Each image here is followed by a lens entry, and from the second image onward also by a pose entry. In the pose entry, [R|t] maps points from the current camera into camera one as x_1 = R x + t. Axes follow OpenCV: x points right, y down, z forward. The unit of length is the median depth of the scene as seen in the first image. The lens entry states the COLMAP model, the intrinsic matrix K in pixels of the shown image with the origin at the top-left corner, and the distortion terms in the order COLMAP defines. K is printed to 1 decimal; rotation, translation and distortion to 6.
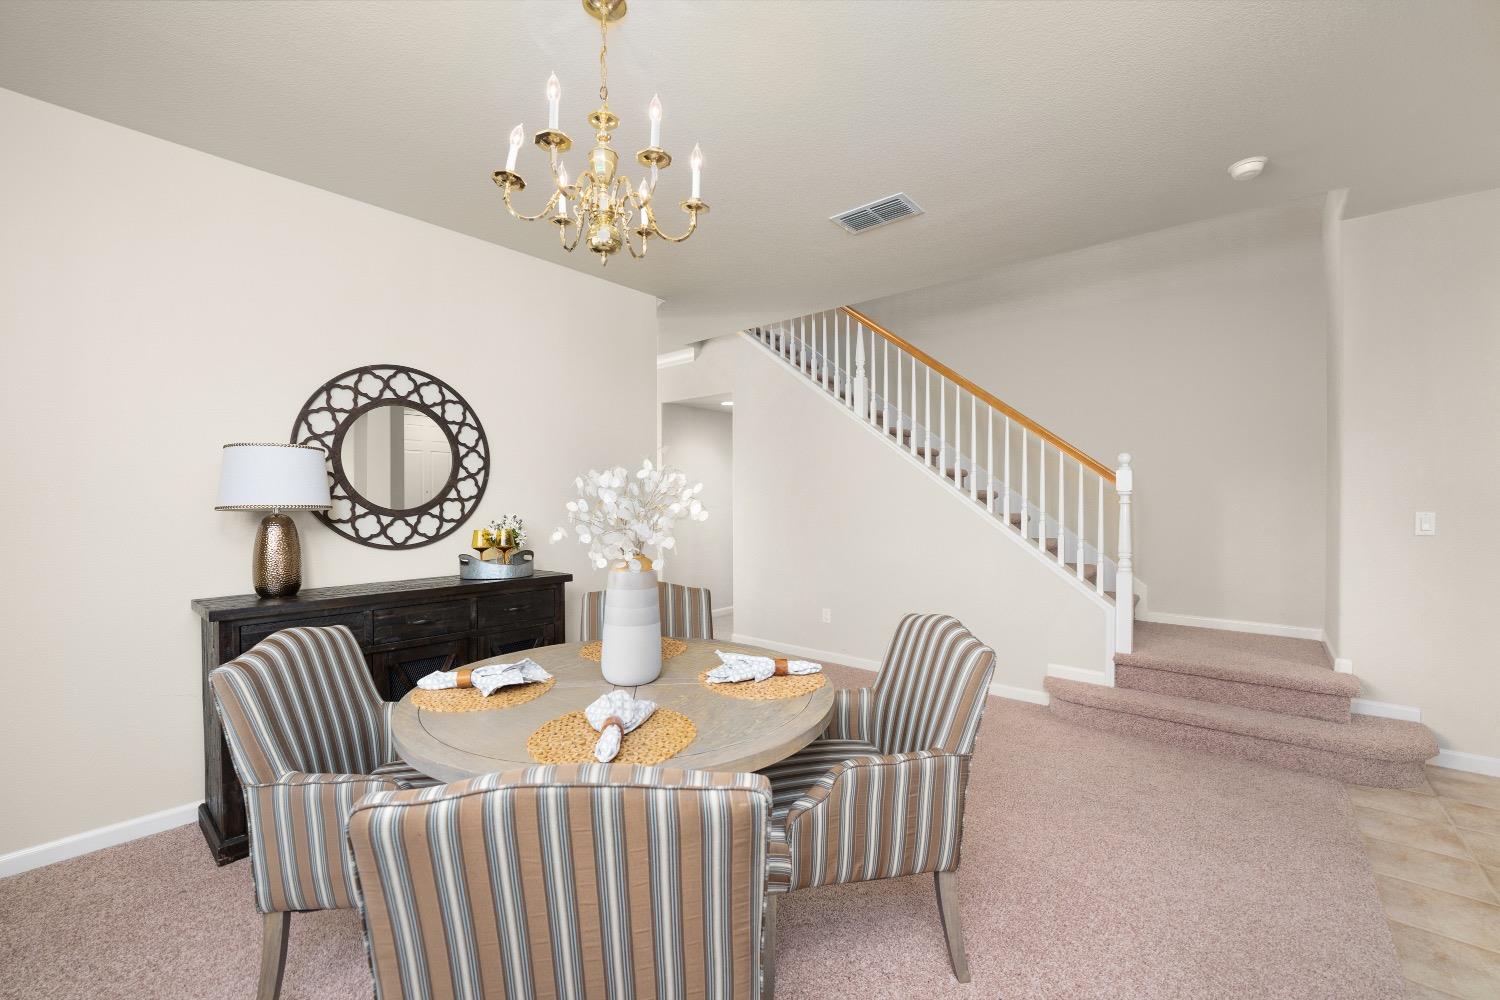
lens RADIAL K [[598.4, 0, 743.7], [0, 598.4, 501.9], [0, 0, 1]] dist [-0.024585, 0.000035]
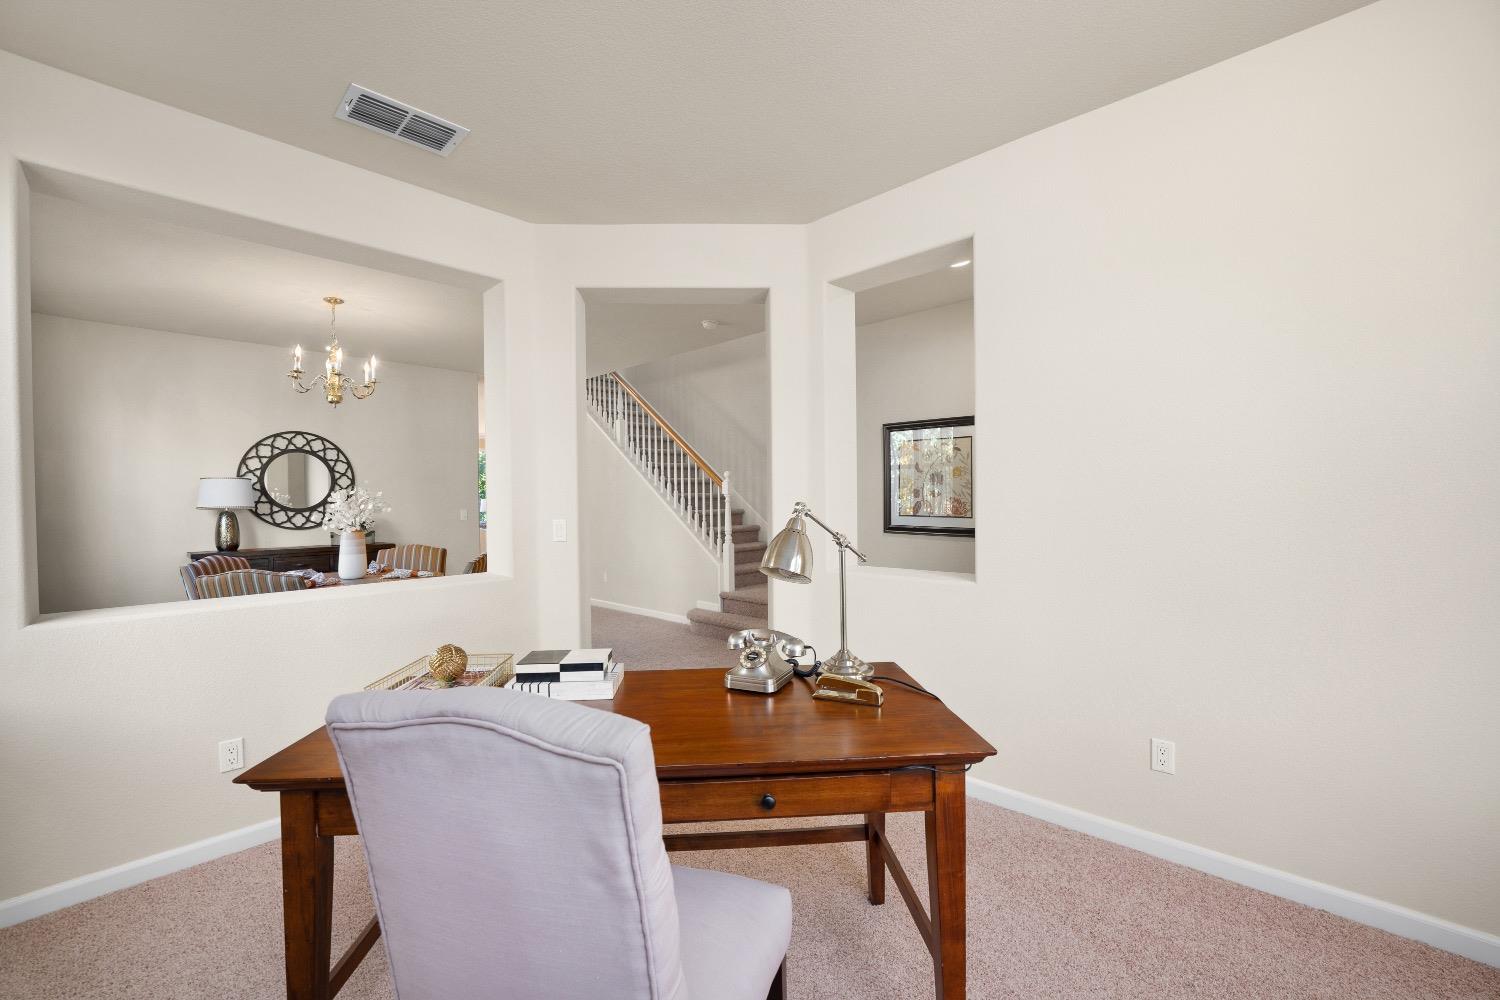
lens RADIAL K [[598.4, 0, 743.7], [0, 598.4, 501.9], [0, 0, 1]] dist [-0.024585, 0.000035]
pose [[0.998937, -0.008256, -0.045354, 0.899813], [0.008424, 0.999958, 0.003504, -0.002236], [0.045324, -0.003882, 0.998965, -0.787326]]
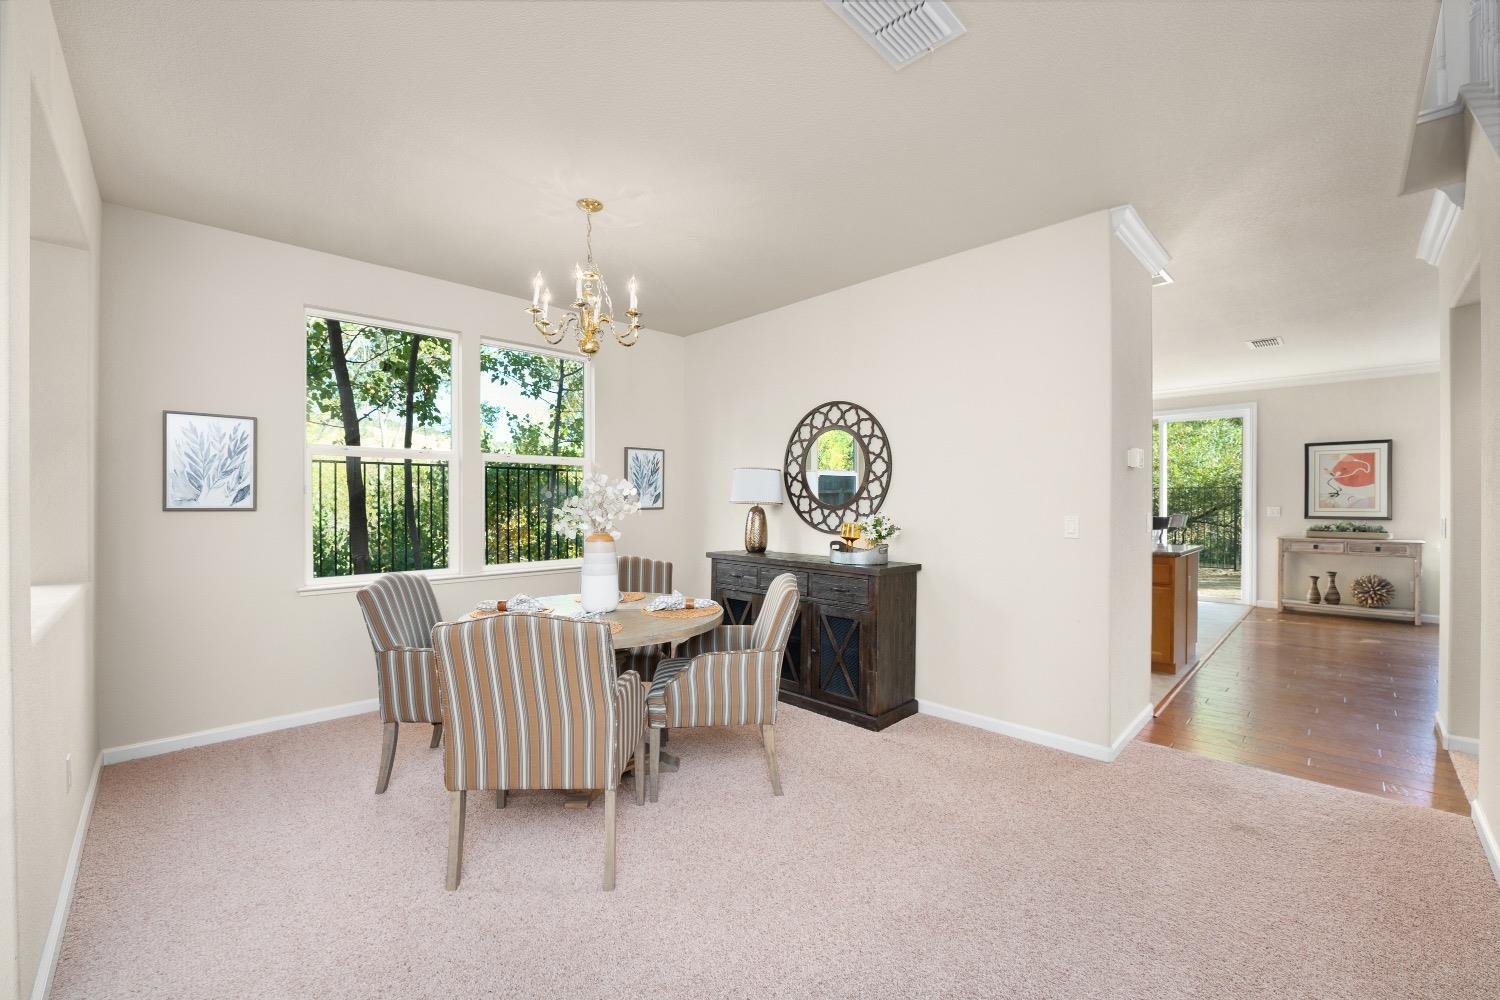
lens RADIAL K [[598.4, 0, 743.7], [0, 598.4, 501.9], [0, 0, 1]] dist [-0.024585, 0.000035]
pose [[-0.072859, 0.002955, -0.997338, 0.828137], [-0.006011, 0.999976, 0.003402, 0.001581], [0.997324, 0.006243, -0.072840, 0.892601]]
